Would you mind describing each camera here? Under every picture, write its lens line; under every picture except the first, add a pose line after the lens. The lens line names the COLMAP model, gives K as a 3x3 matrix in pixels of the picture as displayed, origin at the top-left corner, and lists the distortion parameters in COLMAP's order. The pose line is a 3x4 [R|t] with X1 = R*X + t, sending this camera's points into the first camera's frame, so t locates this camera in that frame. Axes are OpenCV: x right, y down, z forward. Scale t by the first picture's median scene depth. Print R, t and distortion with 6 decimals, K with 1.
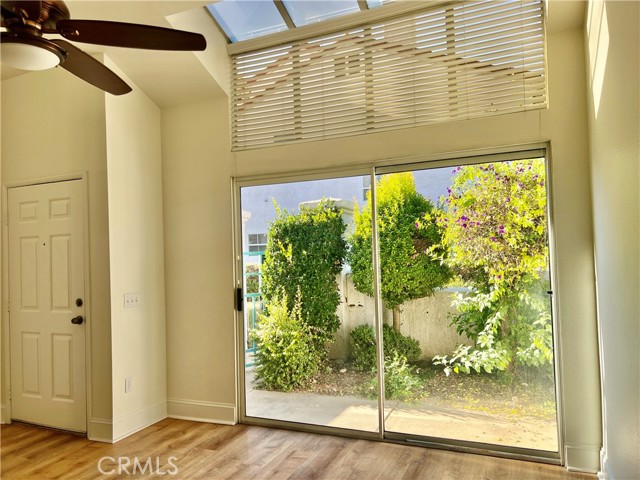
lens RADIAL K [[478.5, 0, 323.9], [0, 478.5, 245.9], [0, 0, 1]] dist [0.036632, -0.042065]
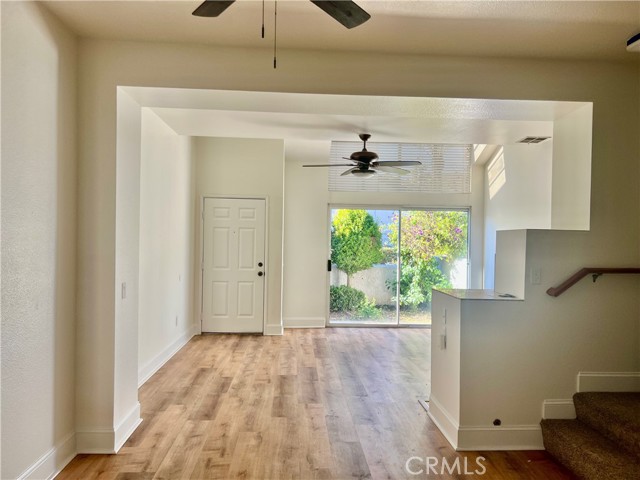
lens RADIAL K [[478.5, 0, 323.5], [0, 478.5, 241.6], [0, 0, 1]] dist [0.036632, -0.042065]
pose [[0.891892, 0.046198, 0.449882, -1.142625], [-0.055518, 0.998429, 0.007536, -0.000567], [-0.448828, -0.031698, 0.893056, -0.792473]]
